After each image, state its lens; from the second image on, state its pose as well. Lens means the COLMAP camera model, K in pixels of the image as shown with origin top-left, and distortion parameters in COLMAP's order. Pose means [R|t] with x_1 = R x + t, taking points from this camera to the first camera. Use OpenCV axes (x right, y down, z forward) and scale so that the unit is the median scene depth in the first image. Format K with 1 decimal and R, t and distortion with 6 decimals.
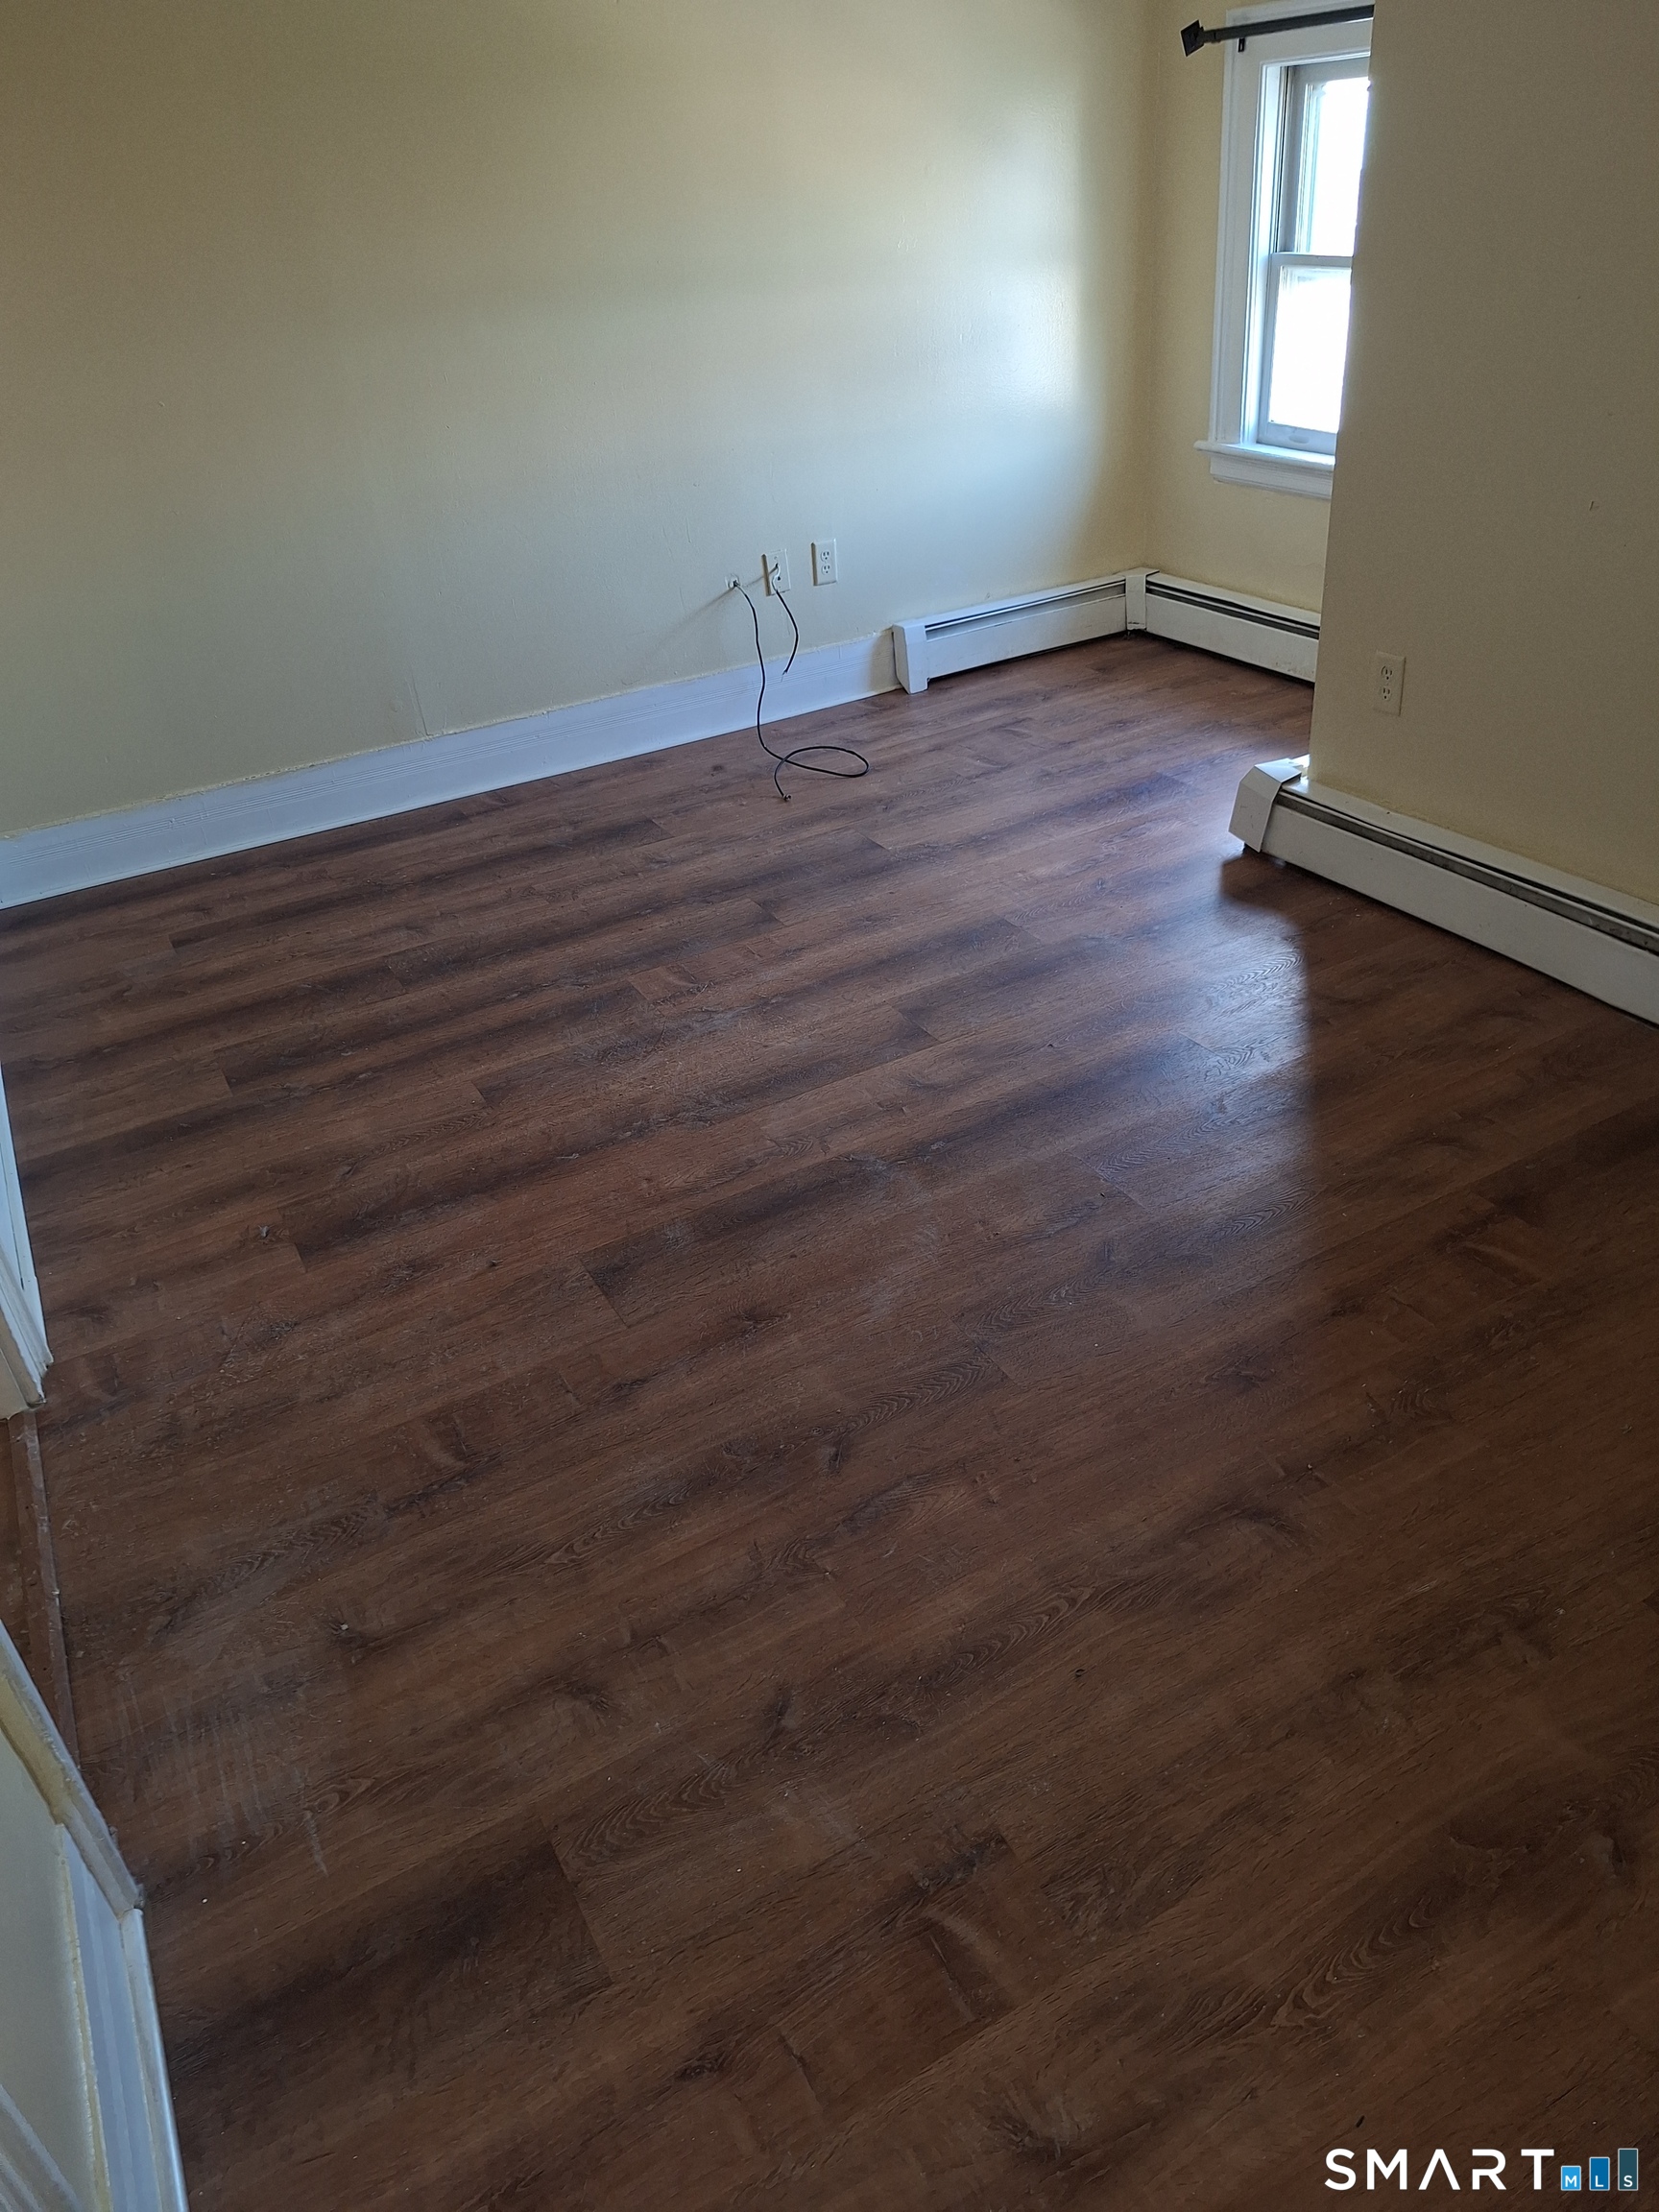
lens RADIAL K [[1536.7, 0, 836.3], [0, 1536.7, 1107.5], [0, 0, 1]] dist [0.139272, -0.188807]
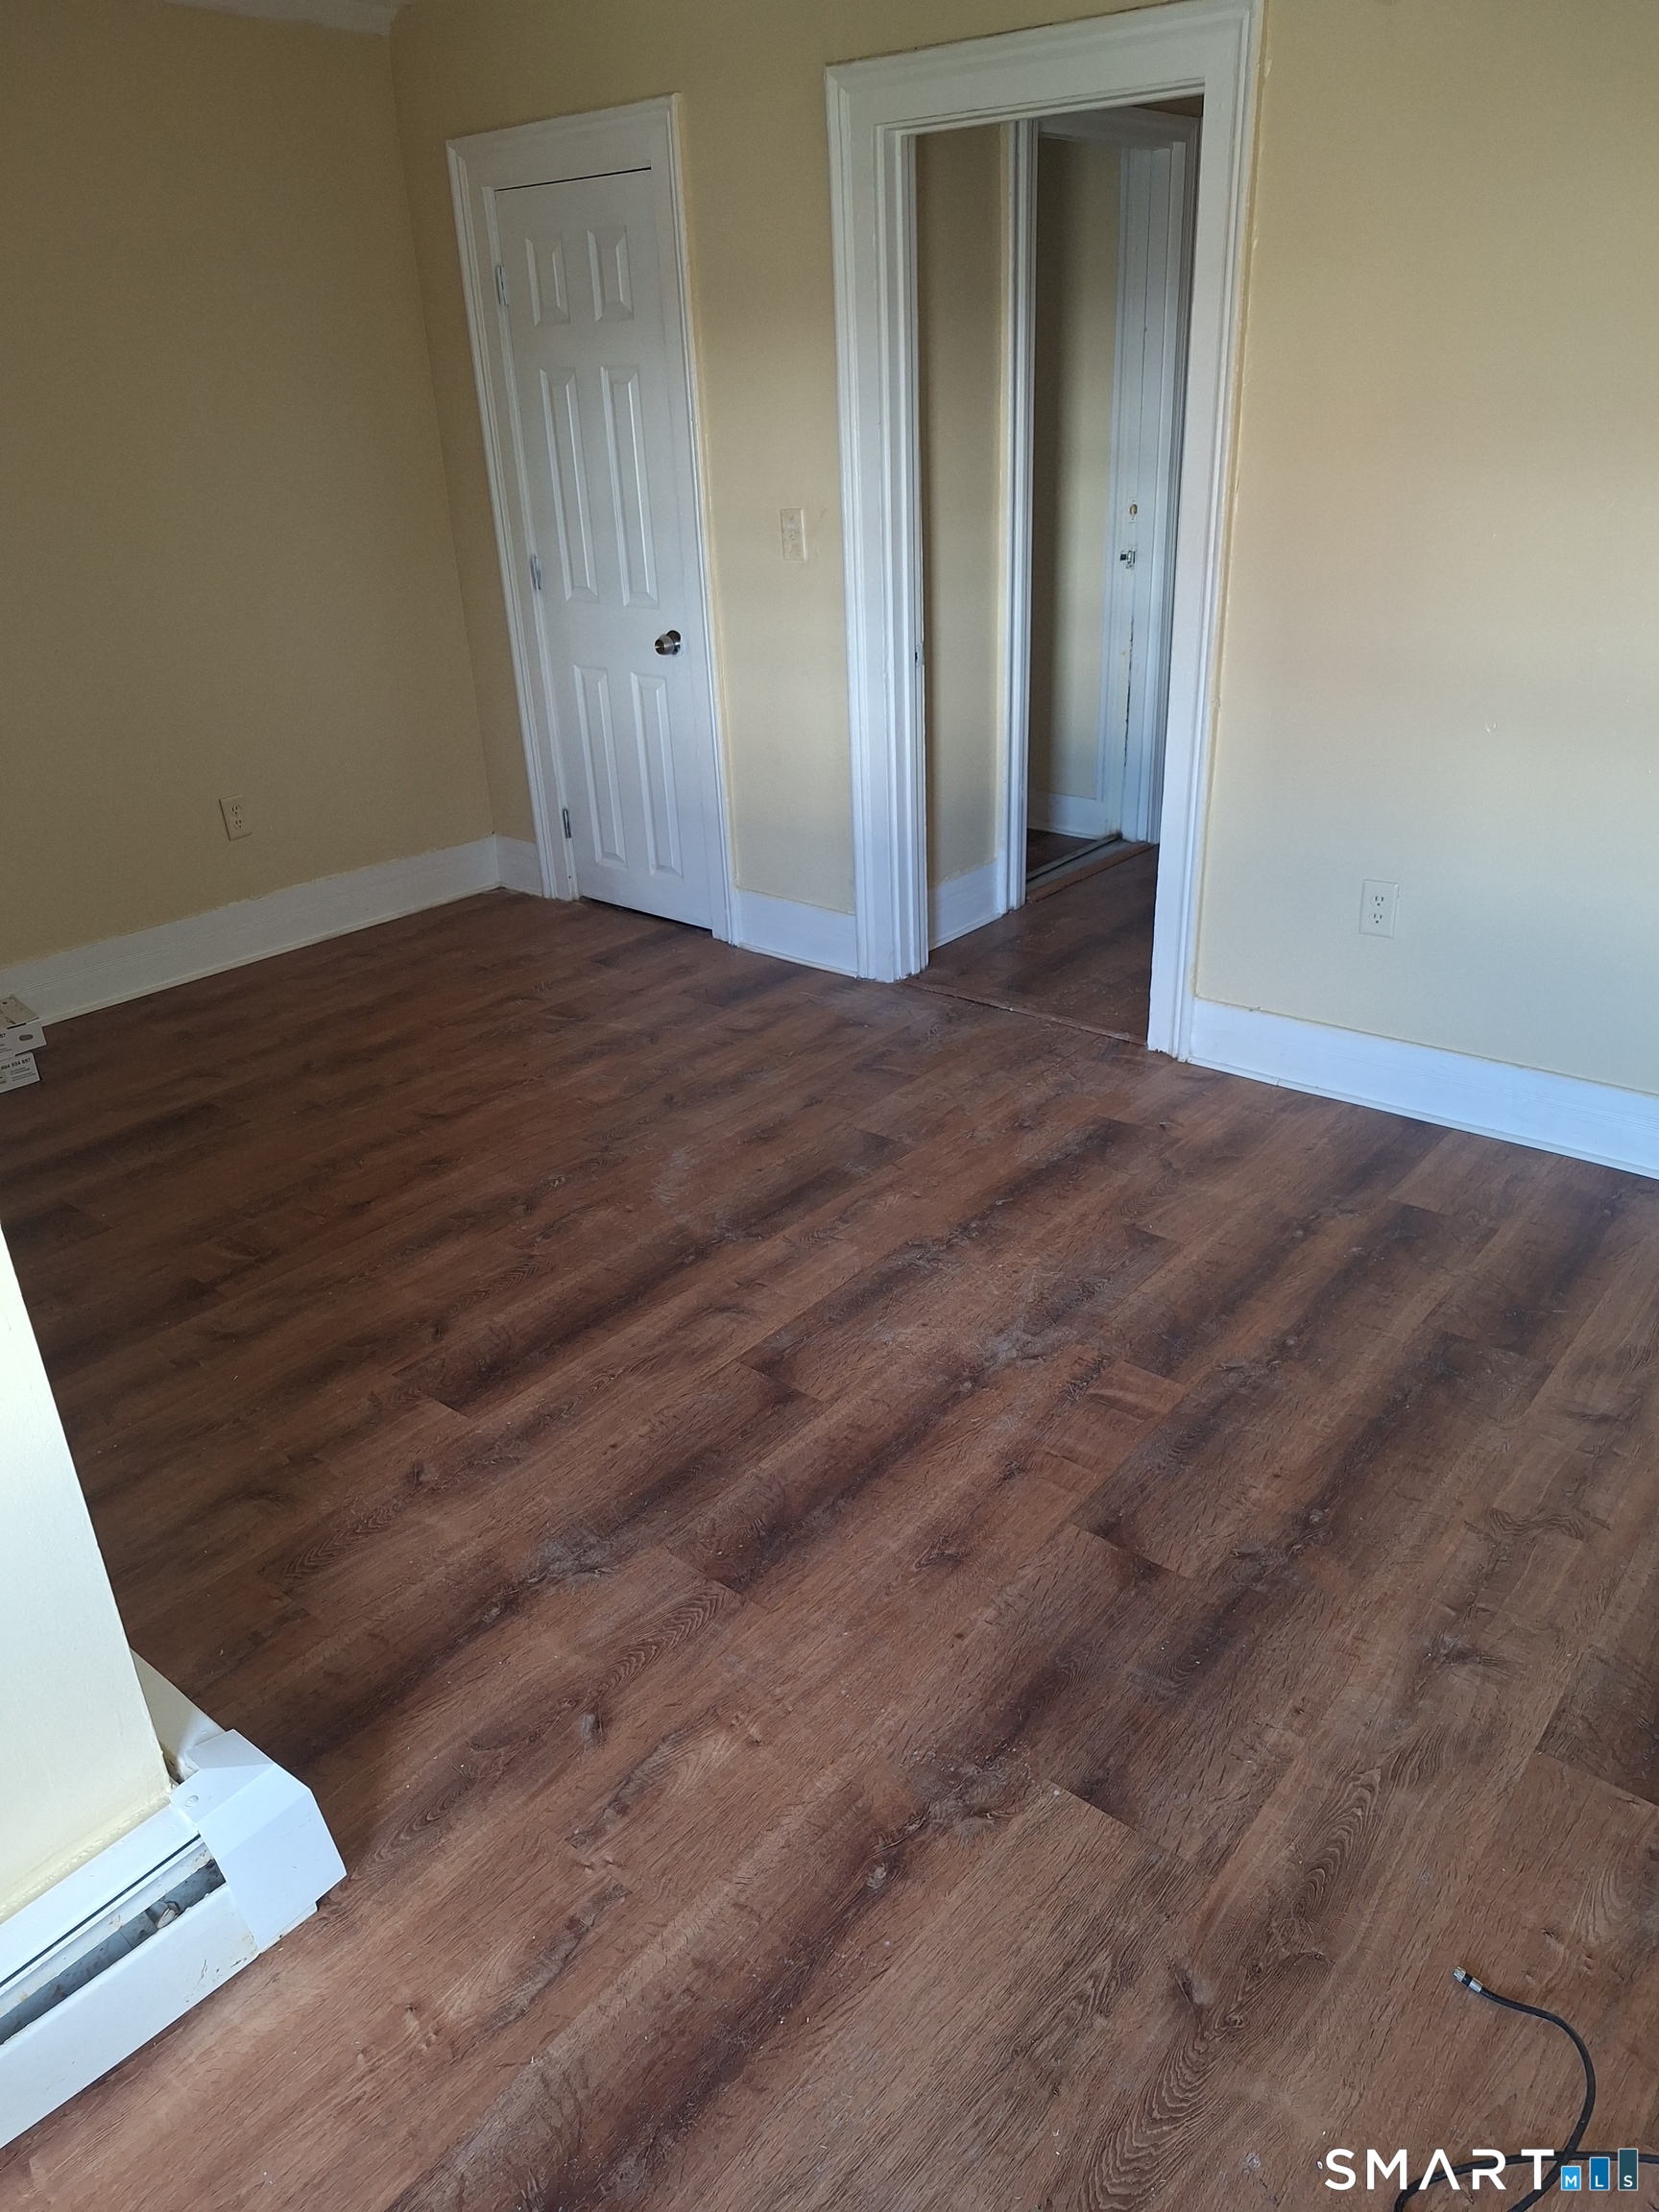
lens RADIAL K [[1536.7, 0, 836.3], [0, 1536.7, 1107.5], [0, 0, 1]] dist [0.139272, -0.188807]
pose [[-0.921562, 0.257969, -0.290130, 0.239923], [-0.107566, 0.548393, 0.829273, -0.885621], [0.373032, 0.795435, -0.477630, 1.356451]]
